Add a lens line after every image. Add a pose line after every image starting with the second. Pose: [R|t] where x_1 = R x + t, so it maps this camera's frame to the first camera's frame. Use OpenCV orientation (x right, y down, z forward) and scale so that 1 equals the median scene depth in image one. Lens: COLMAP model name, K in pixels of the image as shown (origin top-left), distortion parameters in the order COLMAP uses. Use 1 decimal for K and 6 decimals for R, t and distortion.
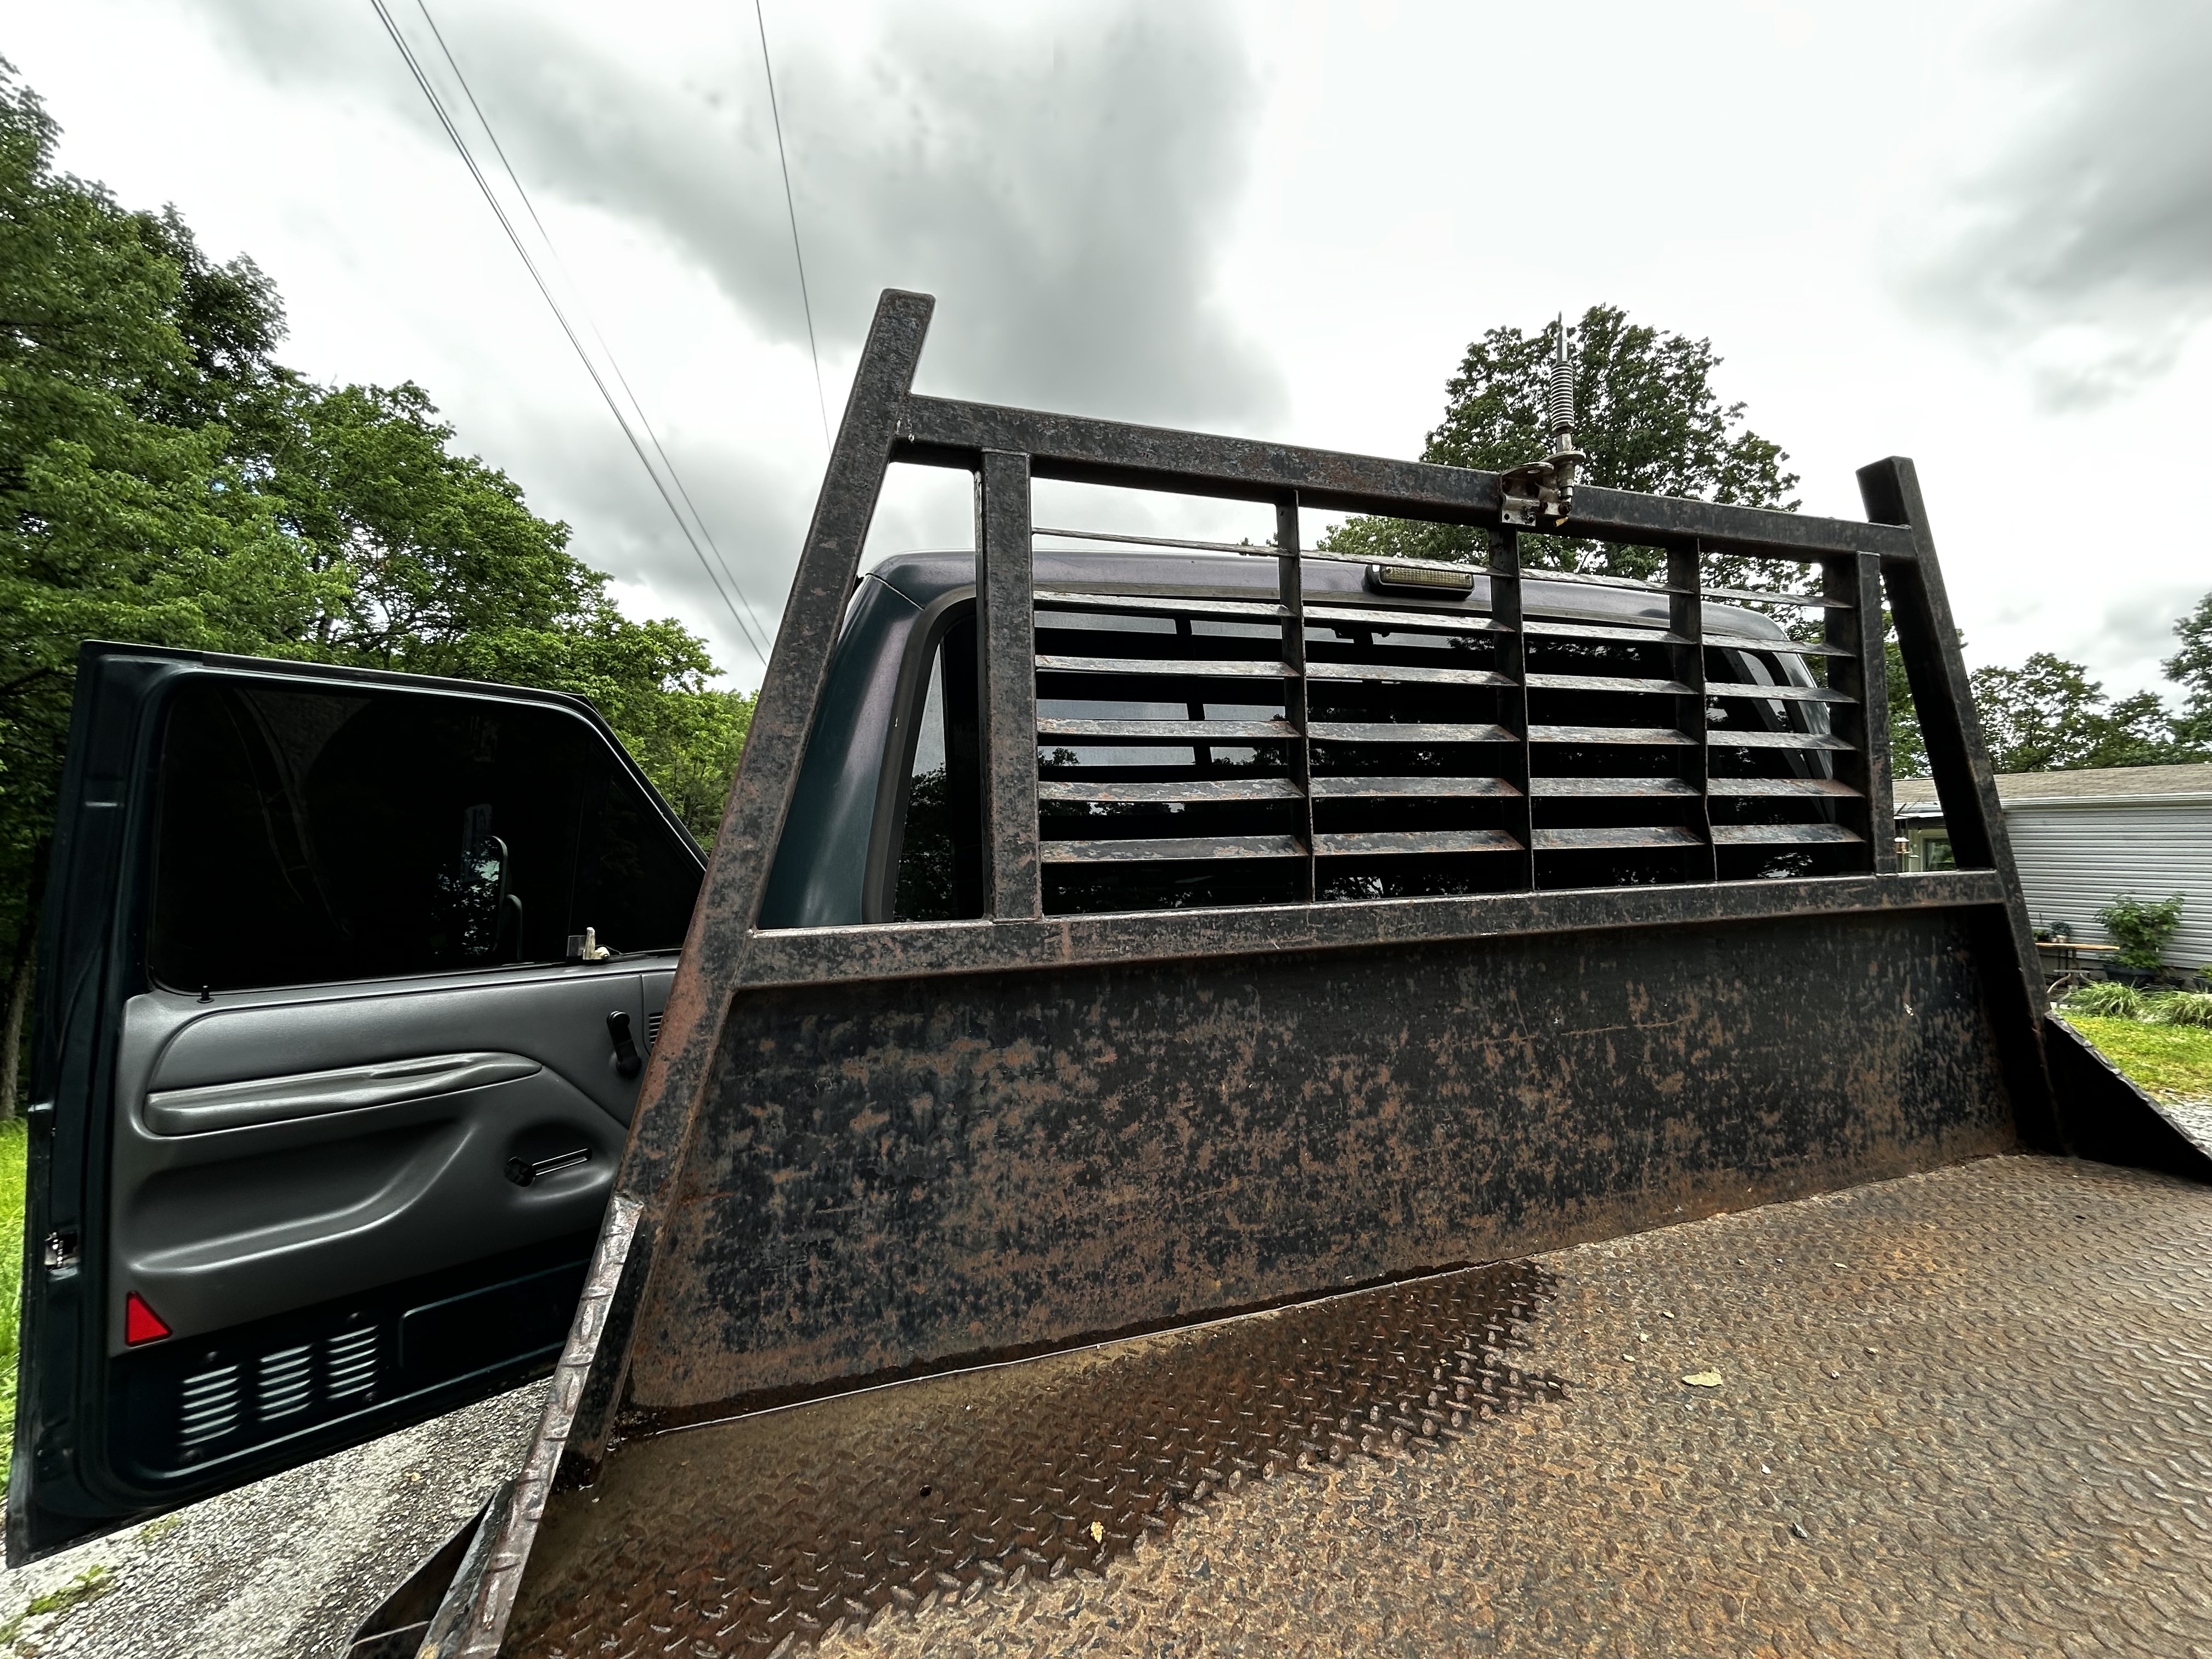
lens RADIAL K [[869.9, 0, 1080.1], [0, 869.9, 834.2], [0, 0, 1]] dist [0.002981, -0.000906]
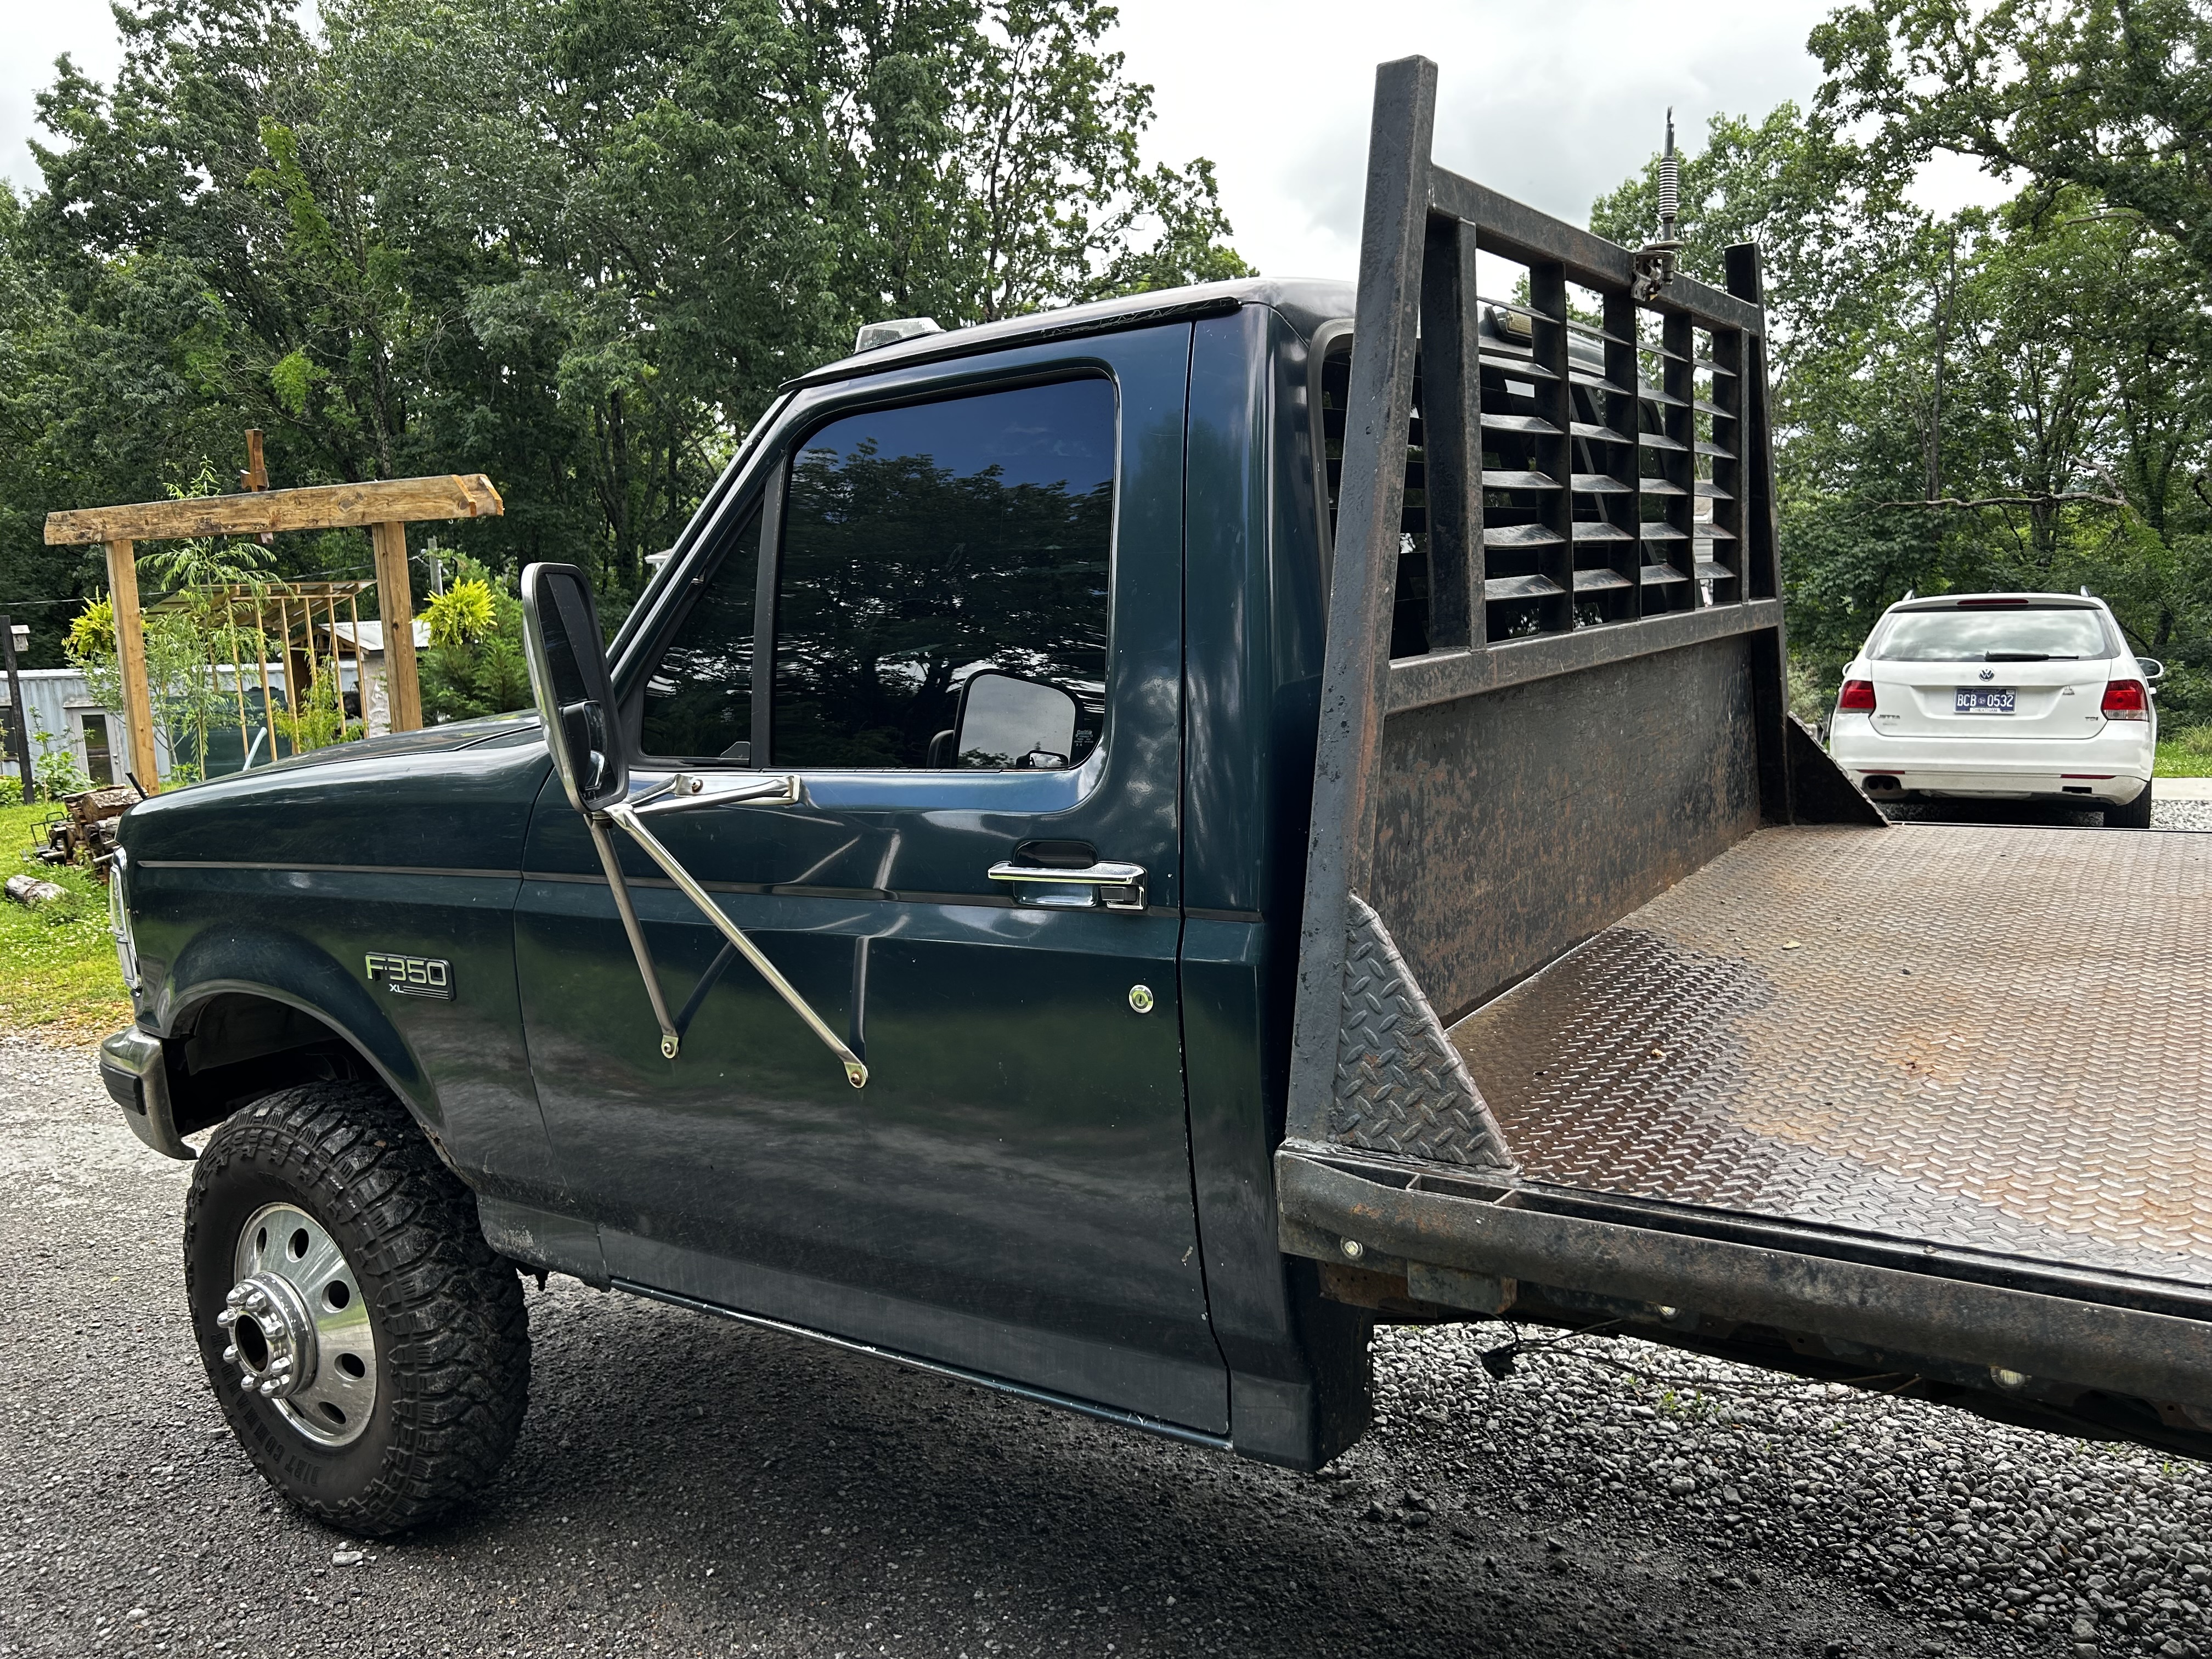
lens RADIAL K [[1716.5, 0, 1106.0], [0, 1716.5, 829.5], [0, 0, 1]] dist [0.022798, 0.009655]
pose [[0.770040, -0.099848, 0.630134, -1.576656], [0.013181, 0.989956, 0.140756, 0.007161], [-0.637859, -0.100082, 0.763622, -0.379316]]
